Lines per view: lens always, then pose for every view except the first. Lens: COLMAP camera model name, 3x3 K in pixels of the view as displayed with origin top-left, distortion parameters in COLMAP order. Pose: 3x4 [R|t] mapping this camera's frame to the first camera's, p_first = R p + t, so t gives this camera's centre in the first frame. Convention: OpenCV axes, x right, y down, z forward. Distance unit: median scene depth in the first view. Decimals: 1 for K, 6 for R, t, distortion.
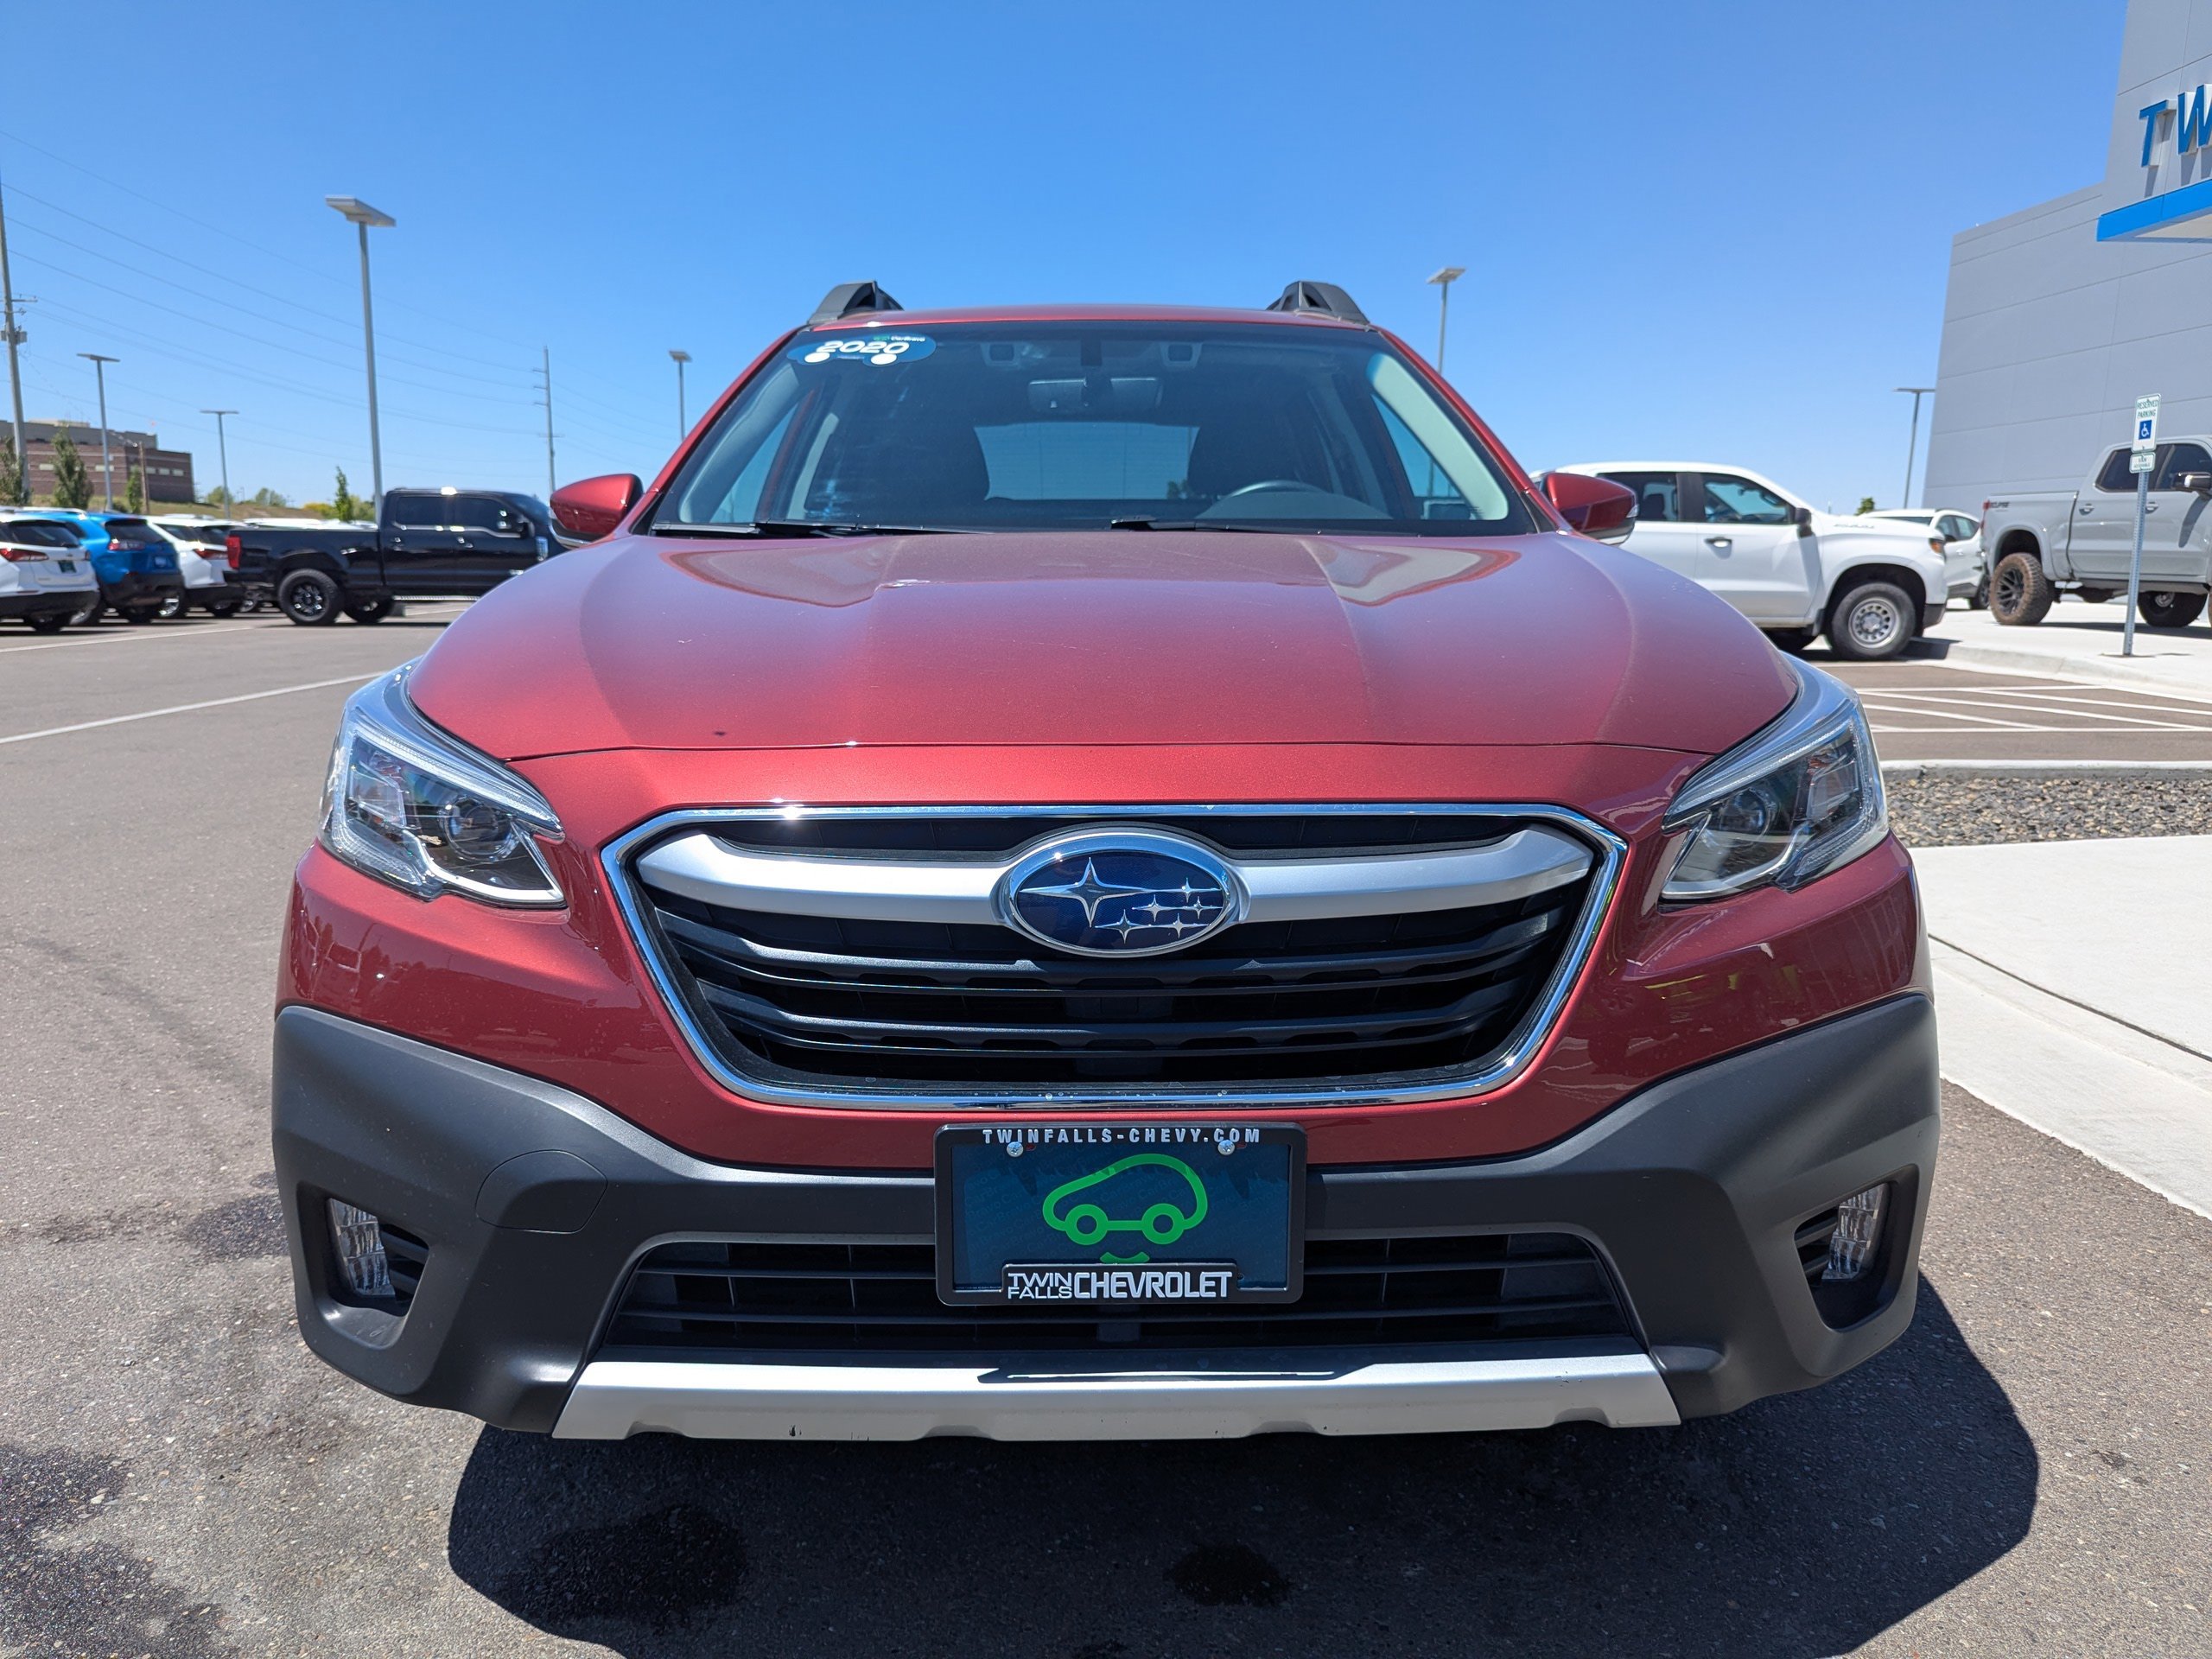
lens RADIAL K [[1571.8, 0, 1111.1], [0, 1571.8, 831.0], [0, 0, 1]] dist [0.034549, -0.030056]
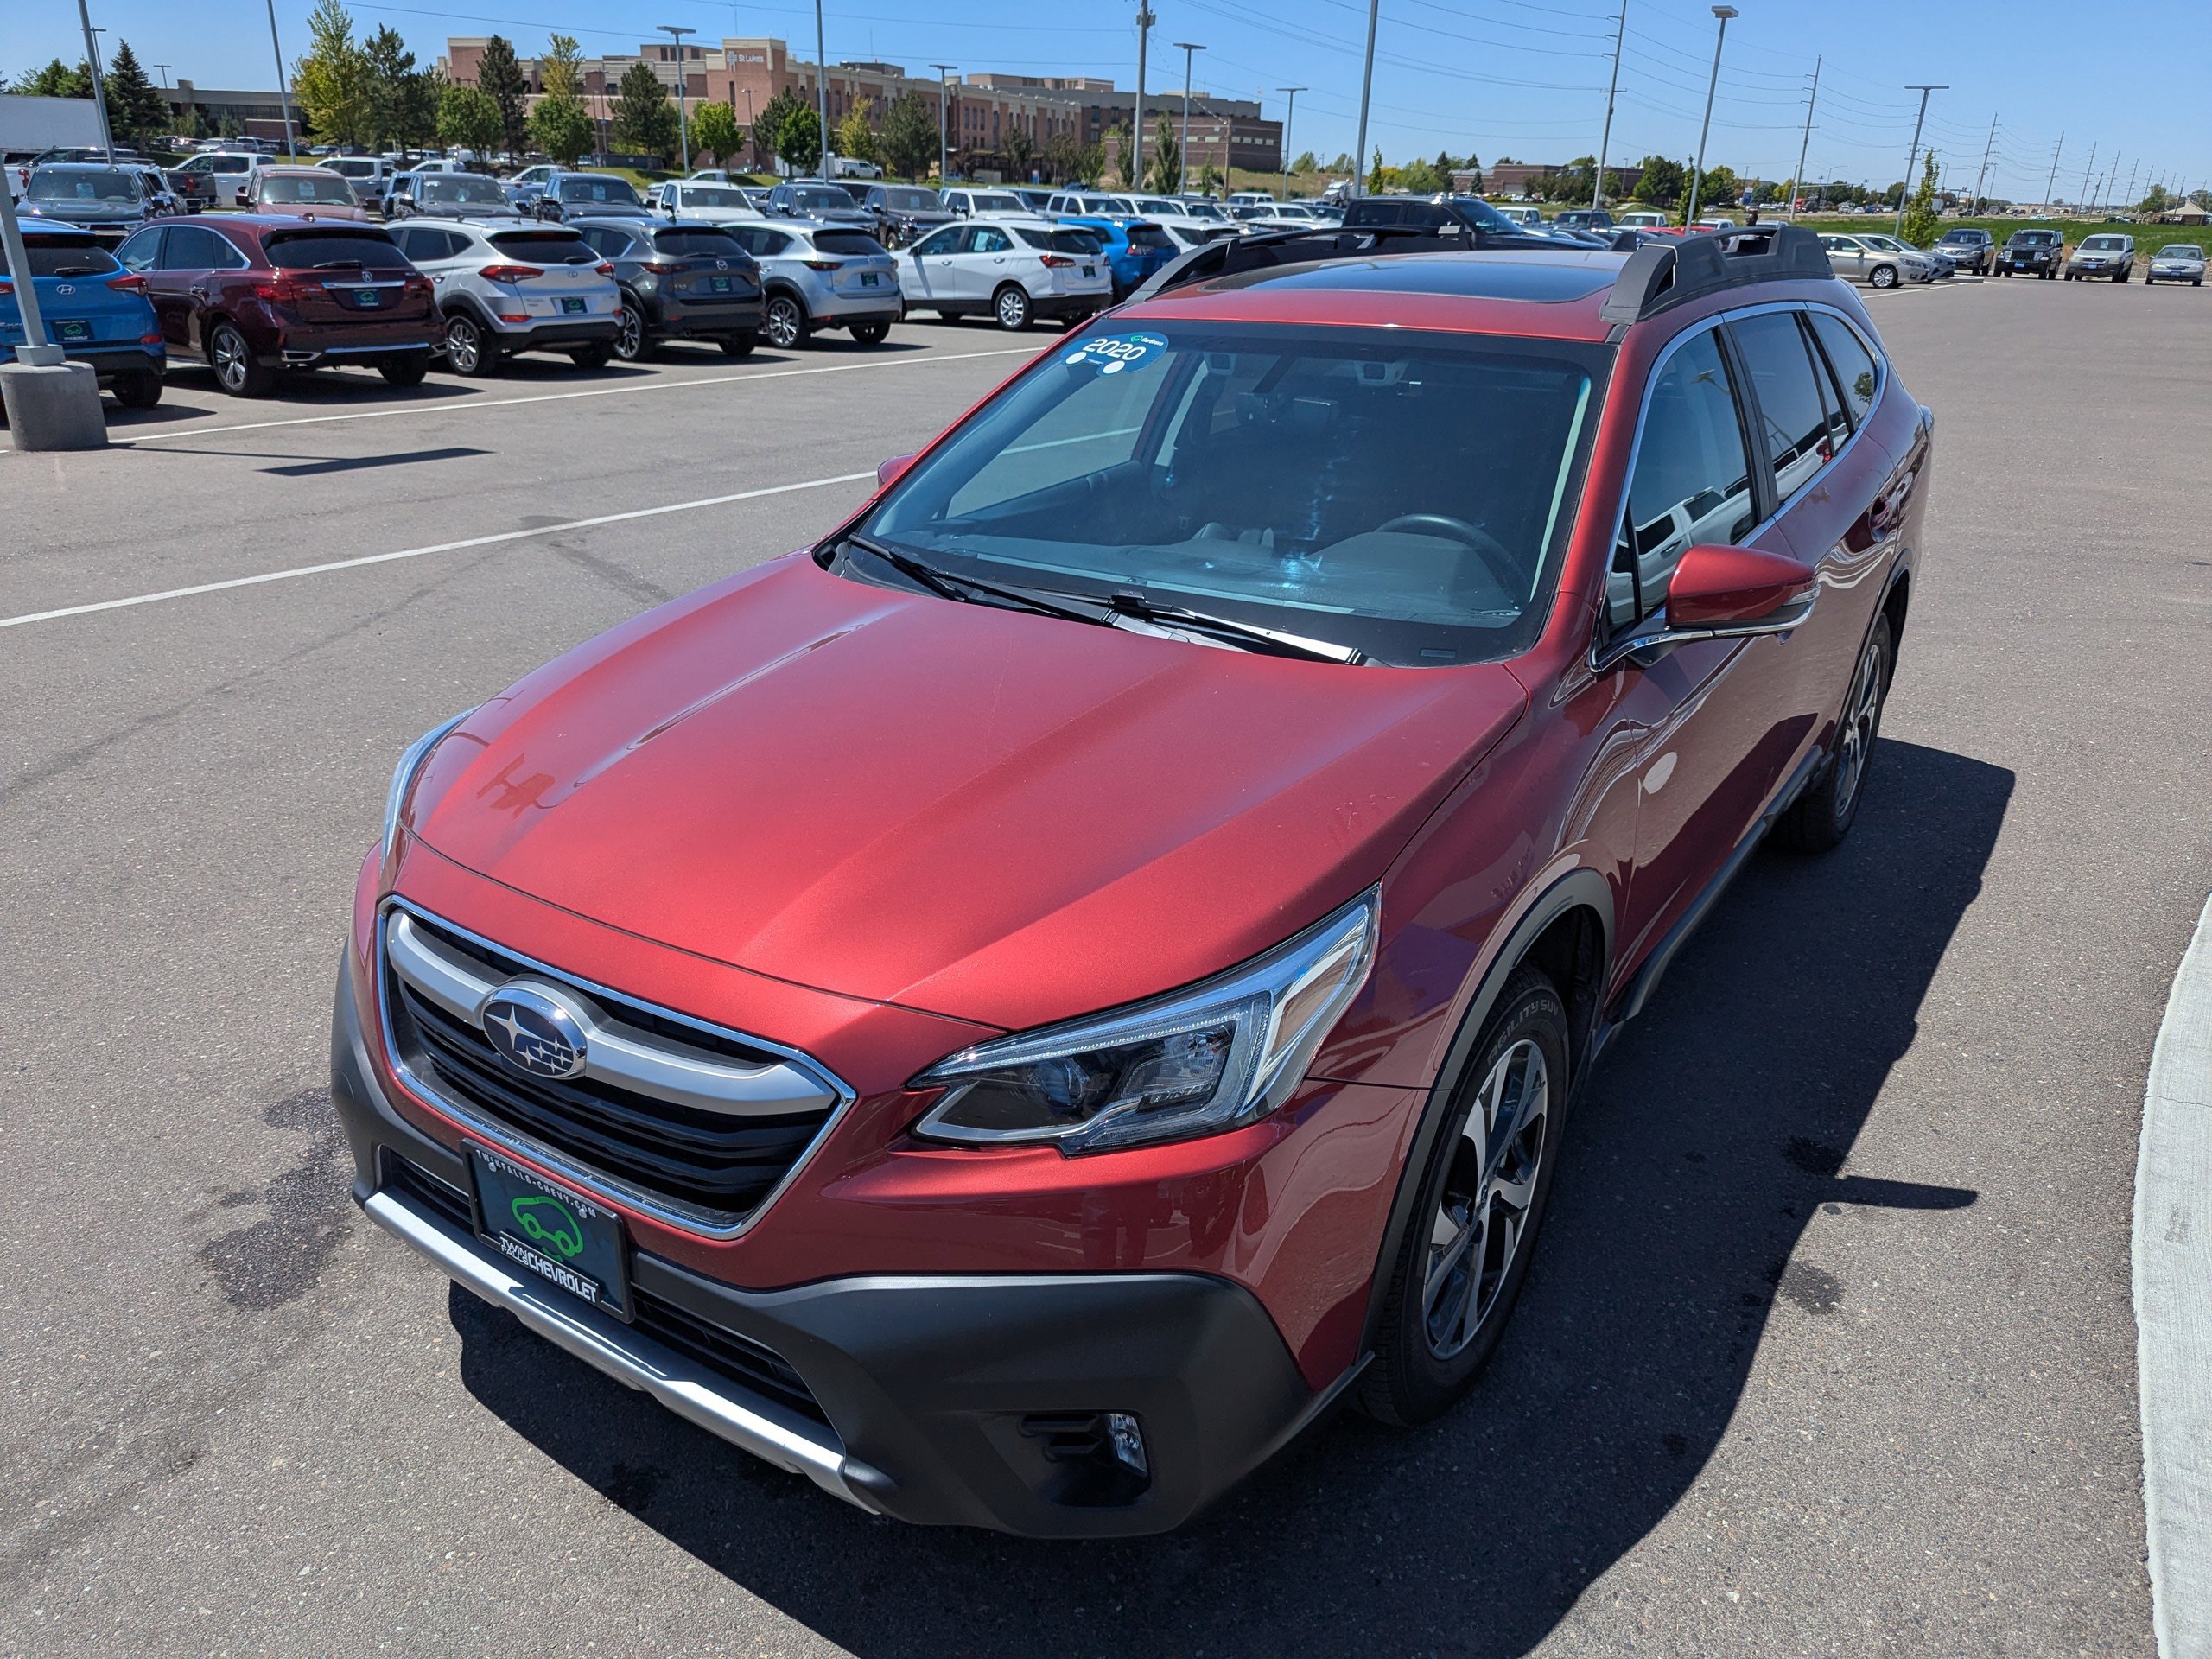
lens RADIAL K [[1571.8, 0, 1111.4], [0, 1571.8, 829.6], [0, 0, 1]] dist [0.034549, -0.030056]
pose [[0.815328, 0.218017, -0.536385, 0.663673], [-0.110487, 0.967960, 0.225489, -0.297620], [0.568360, -0.124584, 0.813293, 0.069519]]
